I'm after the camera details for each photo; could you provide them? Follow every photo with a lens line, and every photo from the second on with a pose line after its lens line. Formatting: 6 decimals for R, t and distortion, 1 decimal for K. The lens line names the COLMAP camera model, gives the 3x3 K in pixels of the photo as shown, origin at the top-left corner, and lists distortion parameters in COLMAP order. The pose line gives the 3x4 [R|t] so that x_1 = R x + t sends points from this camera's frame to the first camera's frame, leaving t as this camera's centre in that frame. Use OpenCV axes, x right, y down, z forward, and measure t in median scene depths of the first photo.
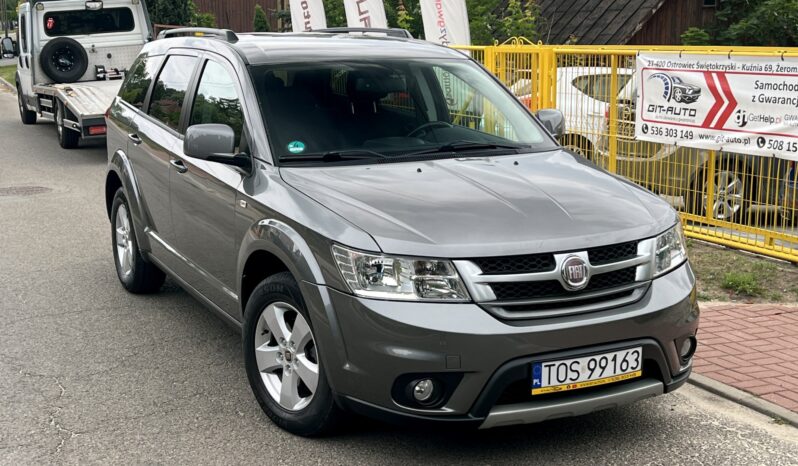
lens RADIAL K [[1093.3, 0, 399.0], [0, 1093.3, 233.0], [0, 0, 1]] dist [0.218979, -0.688340]
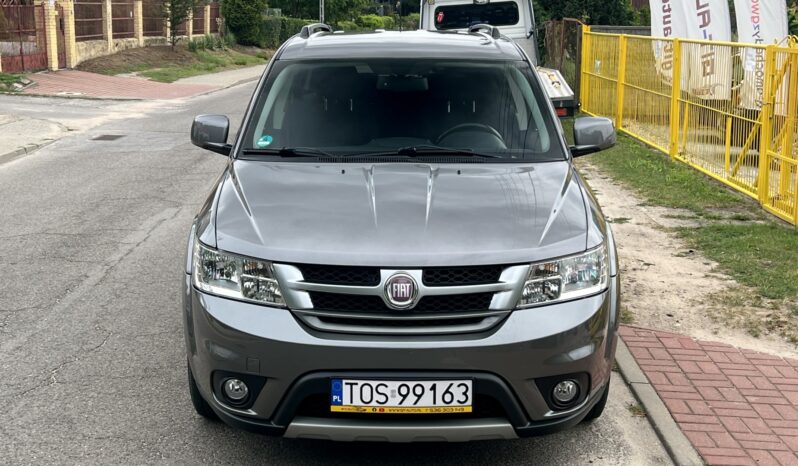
lens RADIAL K [[1093.3, 0, 399.0], [0, 1093.3, 233.0], [0, 0, 1]] dist [0.218979, -0.688340]
pose [[0.894844, 0.097056, -0.435701, 0.540005], [-0.093962, 0.995162, 0.028700, -0.038477], [0.436378, 0.015258, 0.899634, 0.148537]]
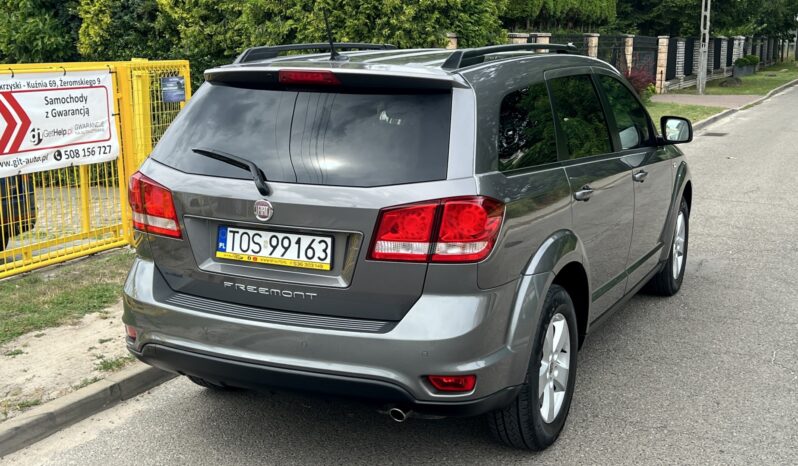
lens RADIAL K [[968.0, 0, 399.0], [0, 968.0, 233.0], [0, 0, 1]] dist [0.226655, -0.696665]
pose [[-0.610509, -0.151881, 0.777310, -1.041770], [0.145618, 0.943184, 0.298662, -0.425328], [-0.778508, 0.295526, -0.553706, 2.261583]]
